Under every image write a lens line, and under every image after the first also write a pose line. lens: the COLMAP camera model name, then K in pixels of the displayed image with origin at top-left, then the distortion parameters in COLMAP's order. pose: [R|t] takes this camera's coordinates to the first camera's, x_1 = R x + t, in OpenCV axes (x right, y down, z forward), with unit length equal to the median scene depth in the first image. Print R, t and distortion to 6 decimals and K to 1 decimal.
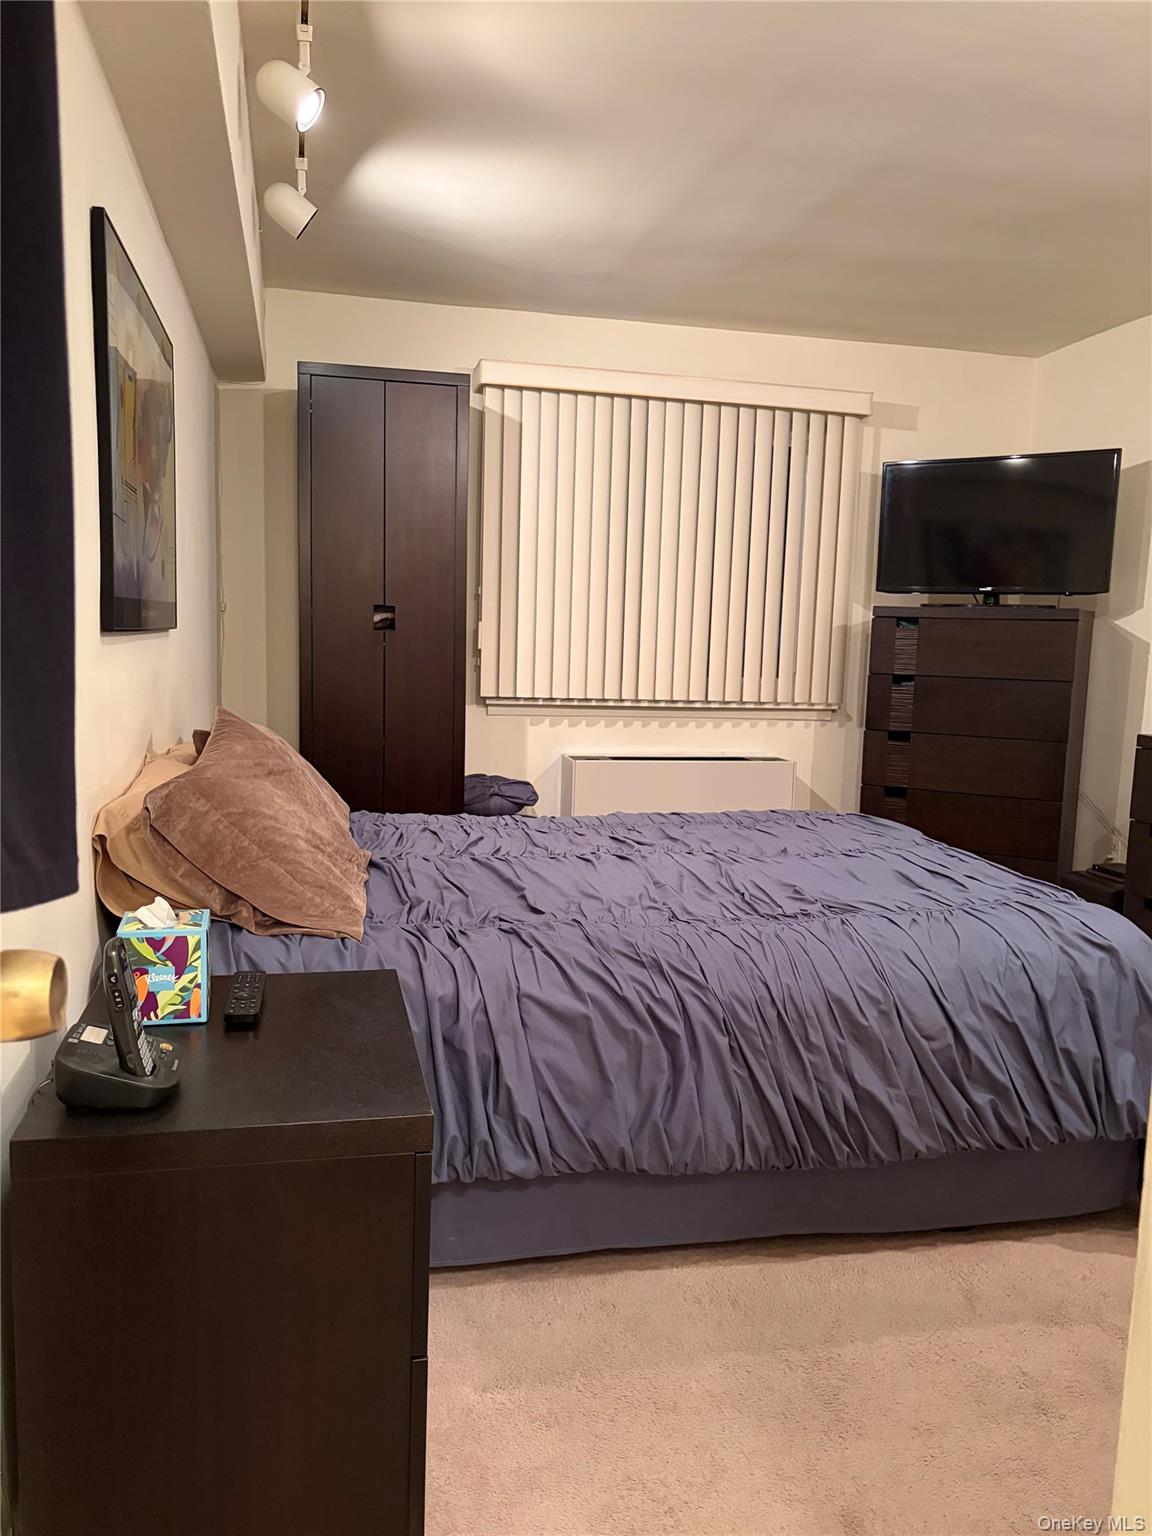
lens RADIAL K [[1151.5, 0, 578.9], [0, 1151.5, 758.5], [0, 0, 1]] dist [0.049049, -0.063739]
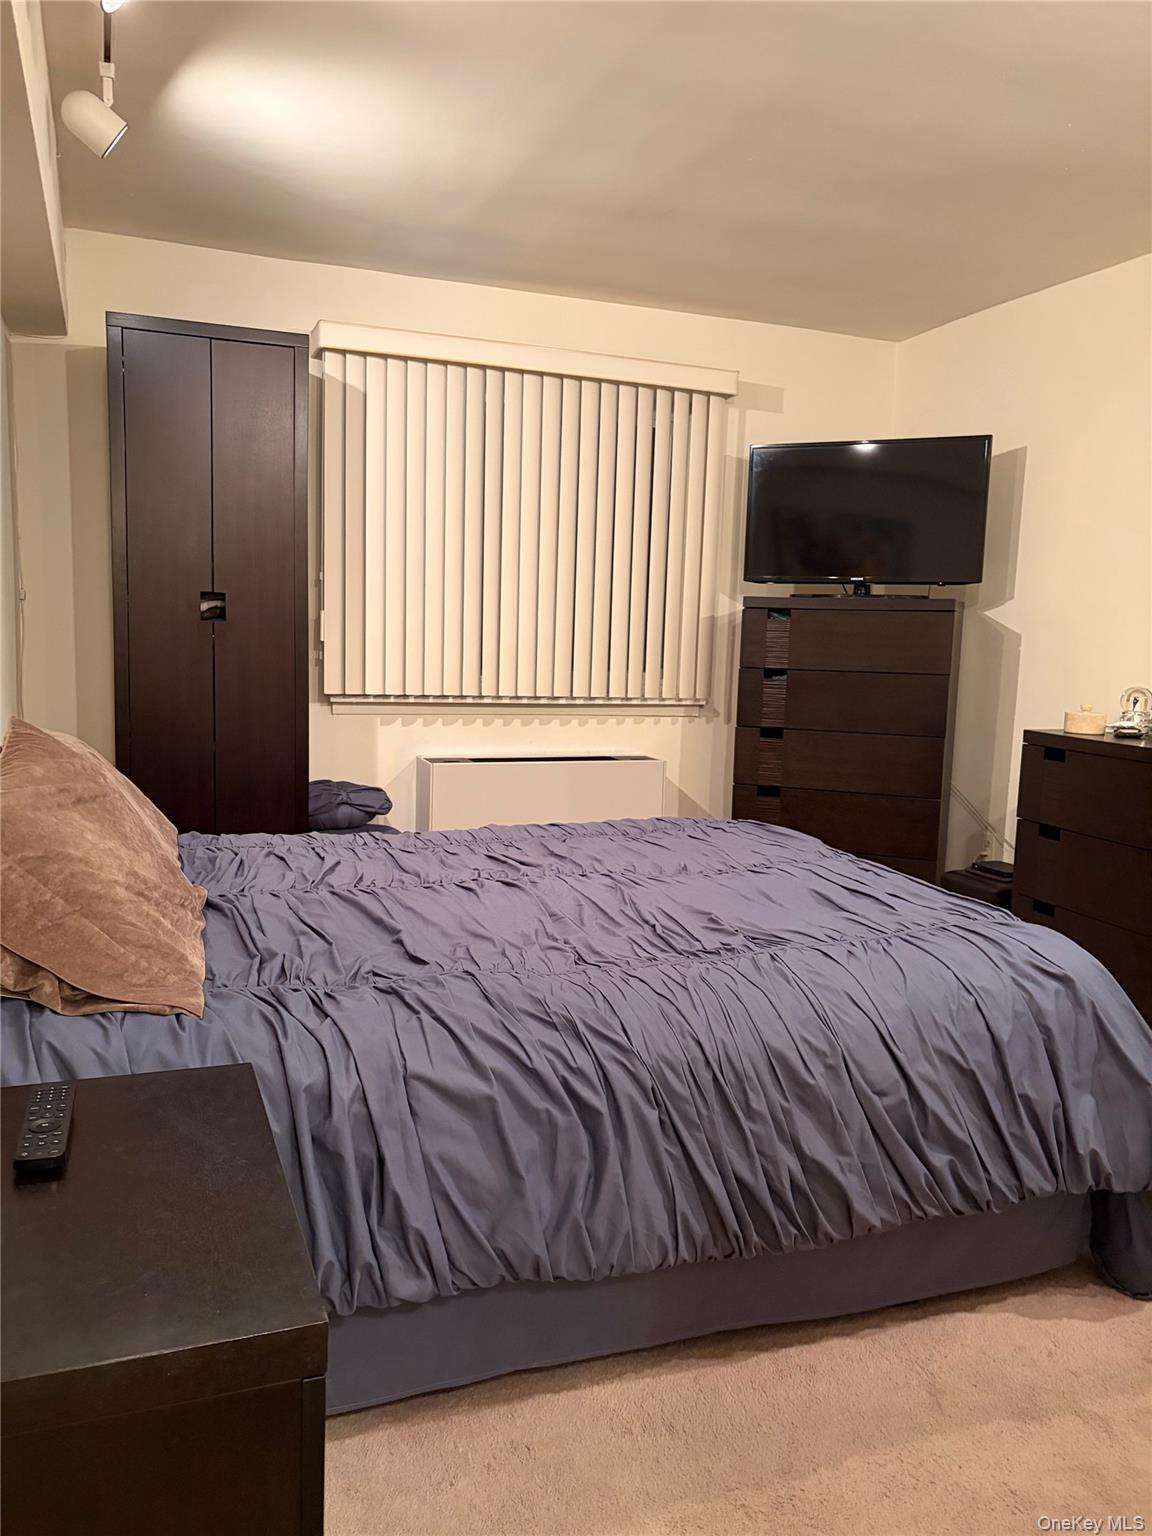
lens RADIAL K [[1171.4, 0, 570.2], [0, 1171.4, 761.4], [0, 0, 1]] dist [0.038831, -0.040986]
pose [[0.991449, -0.015134, 0.129618, -0.036375], [0.014000, 0.999855, 0.009661, -0.017881], [-0.129745, -0.007764, 0.991517, 0.150949]]
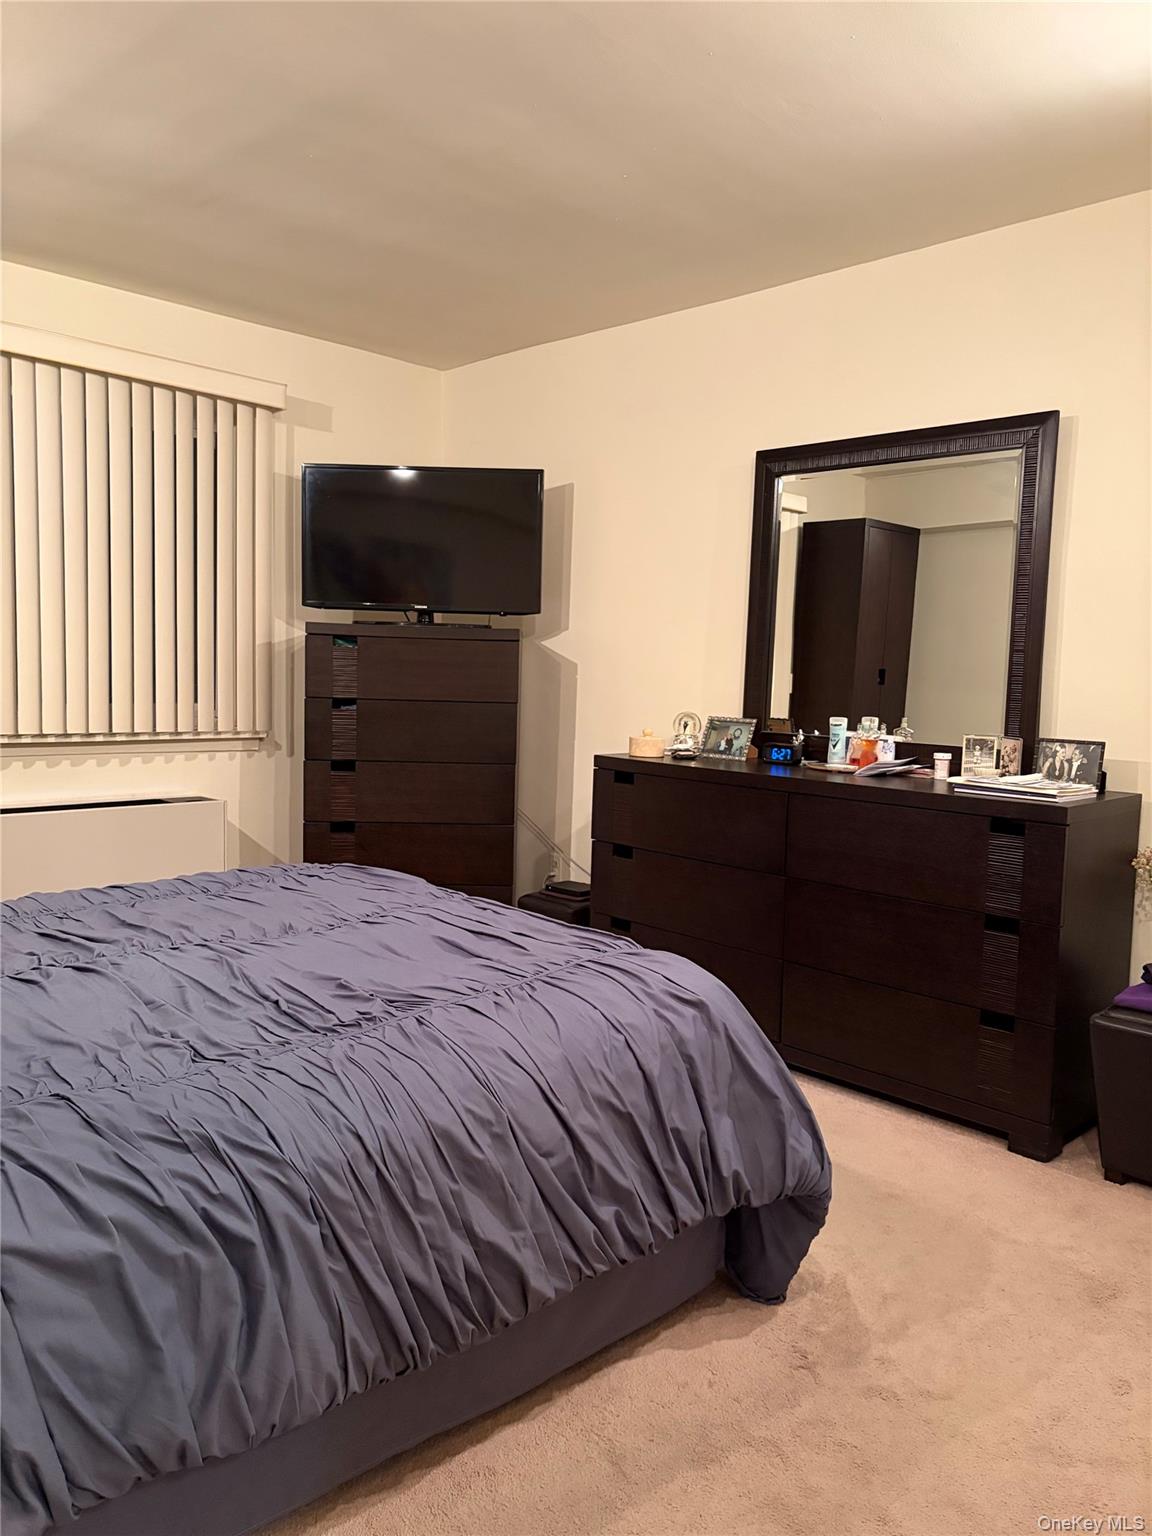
lens RADIAL K [[1175.7, 0, 611.9], [0, 1175.7, 764.5], [0, 0, 1]] dist [0.064303, -0.066336]
pose [[0.849086, -0.049437, 0.525936, -0.081728], [0.054361, 0.998503, 0.006096, -0.035083], [-0.525450, 0.023414, 0.850502, 0.243251]]
